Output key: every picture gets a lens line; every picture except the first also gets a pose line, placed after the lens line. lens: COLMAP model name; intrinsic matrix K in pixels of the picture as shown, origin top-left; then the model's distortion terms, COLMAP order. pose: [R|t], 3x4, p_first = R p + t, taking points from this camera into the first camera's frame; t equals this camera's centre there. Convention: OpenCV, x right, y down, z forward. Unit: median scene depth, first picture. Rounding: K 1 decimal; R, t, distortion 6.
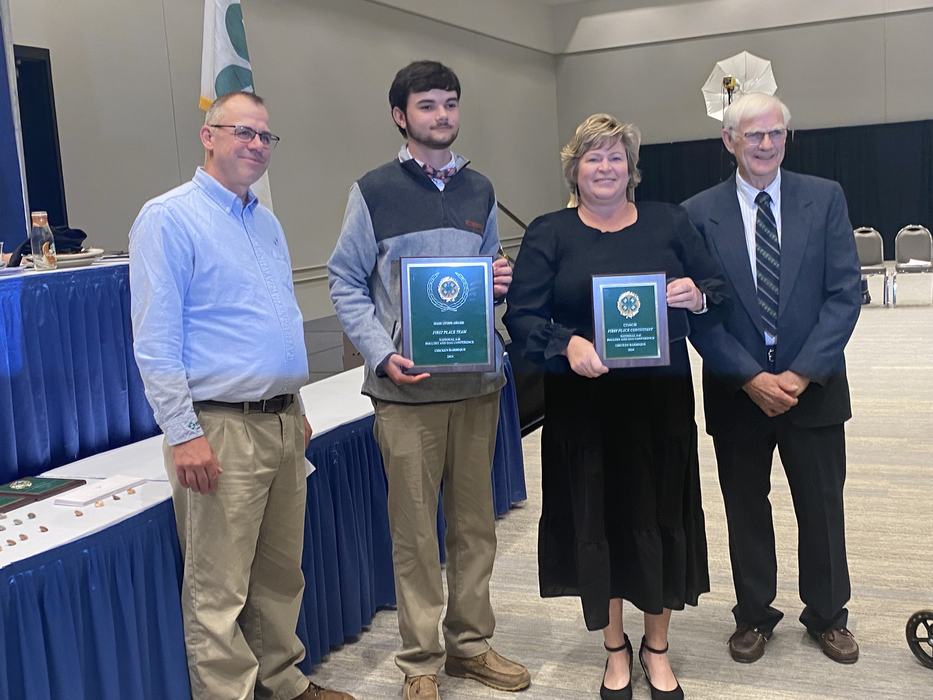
lens RADIAL K [[1065.5, 0, 465.2], [0, 1065.5, 331.1], [0, 0, 1]] dist [-0.012986, -0.015092]
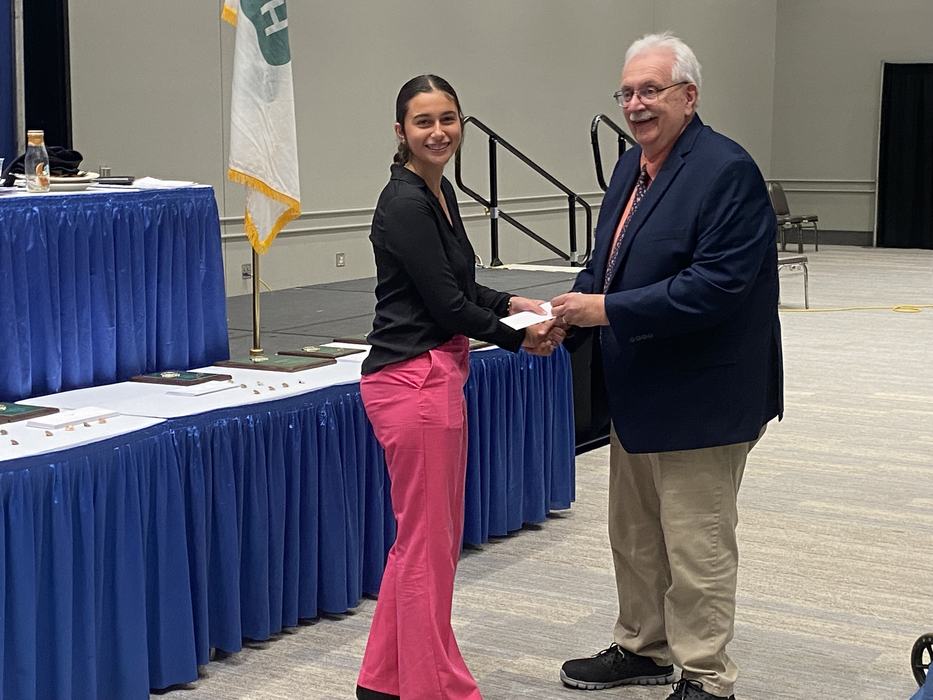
lens RADIAL K [[1647.1, 0, 466.5], [0, 1647.1, 350.0], [0, 0, 1]] dist [0.026650, 0.128609]
pose [[0.988954, 0.084069, -0.122073, 0.178646], [-0.081519, 0.996339, 0.025746, 0.013783], [0.123791, -0.015511, 0.992187, -0.425005]]
